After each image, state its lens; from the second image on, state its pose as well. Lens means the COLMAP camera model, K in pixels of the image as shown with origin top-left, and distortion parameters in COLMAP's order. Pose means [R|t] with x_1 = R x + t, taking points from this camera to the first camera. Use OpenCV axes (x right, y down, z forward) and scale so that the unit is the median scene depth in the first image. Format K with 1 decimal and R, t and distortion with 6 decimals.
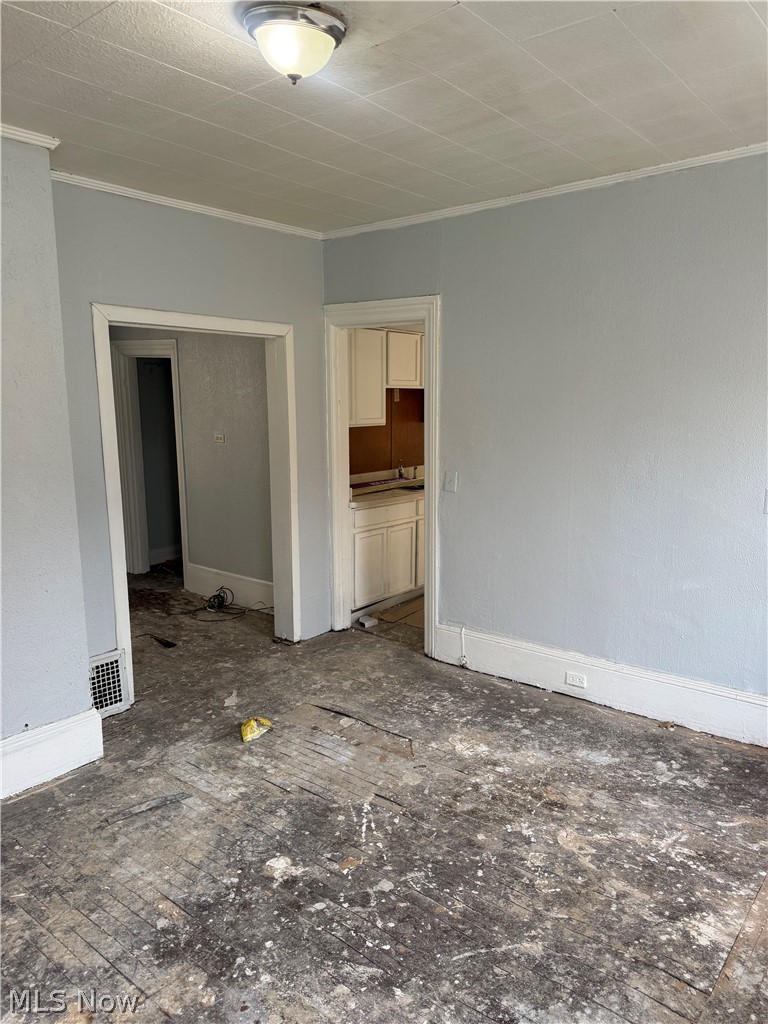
lens RADIAL K [[712.9, 0, 382.2], [0, 712.9, 509.3], [0, 0, 1]] dist [0.073794, -0.086334]
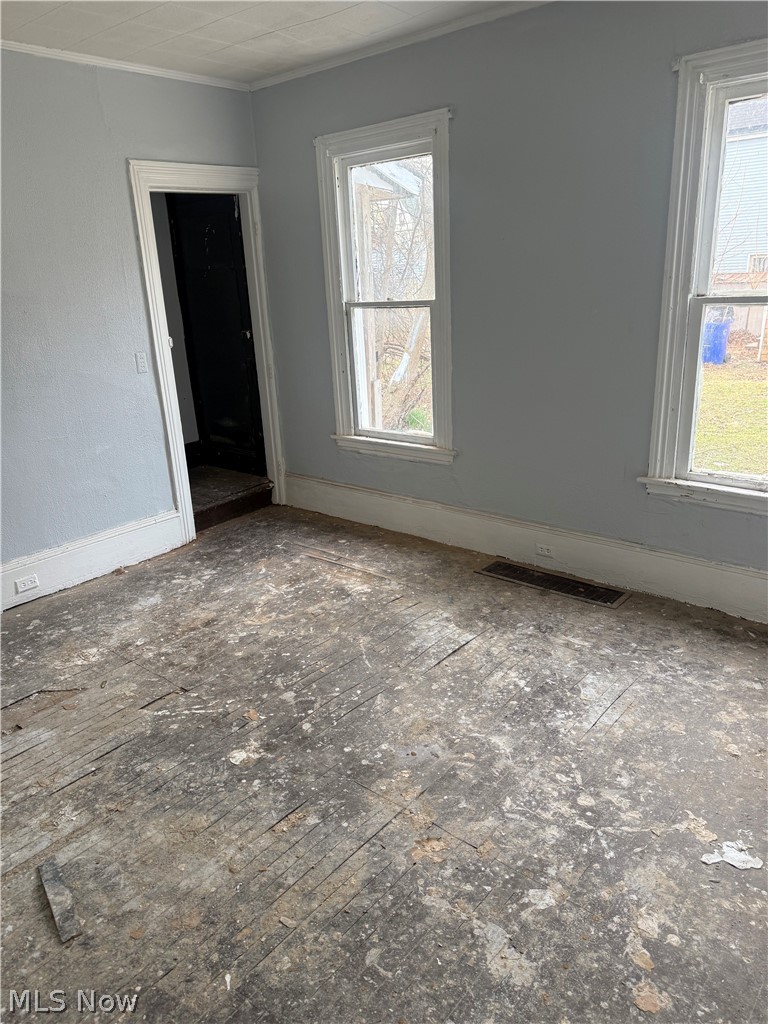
lens RADIAL K [[712.9, 0, 382.2], [0, 712.9, 509.3], [0, 0, 1]] dist [0.073794, -0.086334]
pose [[0.021143, -0.295503, 0.955108, -0.862424], [0.199704, 0.937317, 0.285578, -0.055835], [-0.979628, 0.184701, 0.078831, 0.596355]]
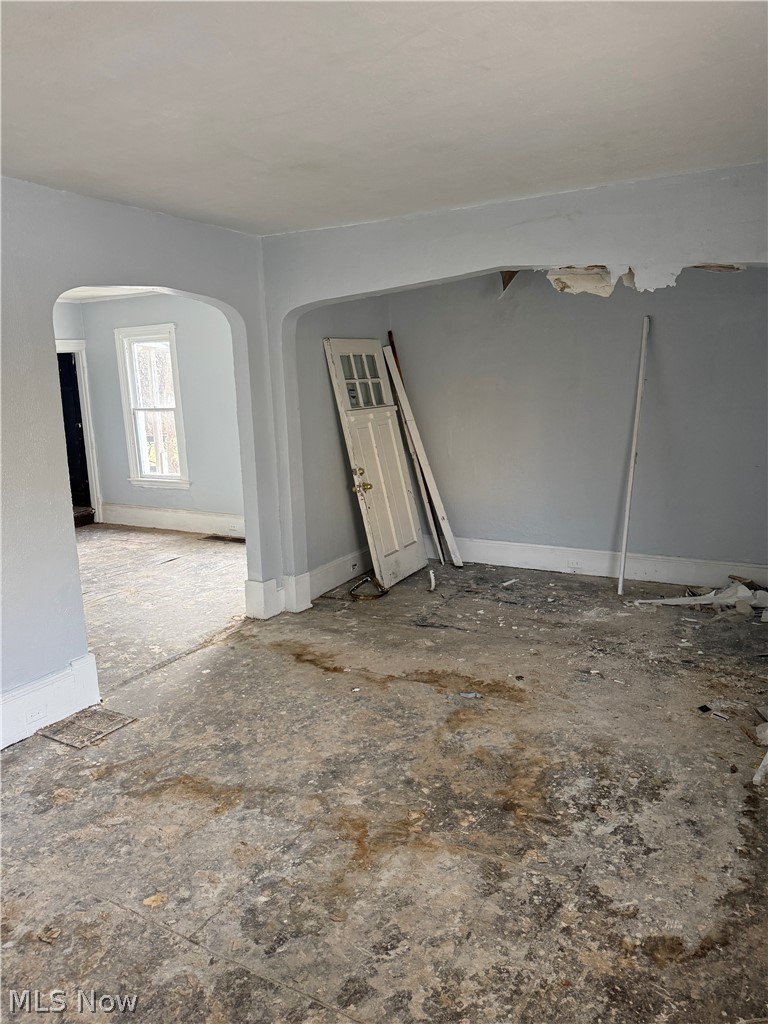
lens RADIAL K [[710.8, 0, 385.5], [0, 710.8, 493.6], [0, 0, 1]] dist [0.027479, -0.002523]
pose [[-0.171605, -0.139000, 0.975311, -2.324071], [0.195306, 0.965547, 0.171972, -0.011239], [-0.965612, 0.219995, -0.138545, 0.199388]]
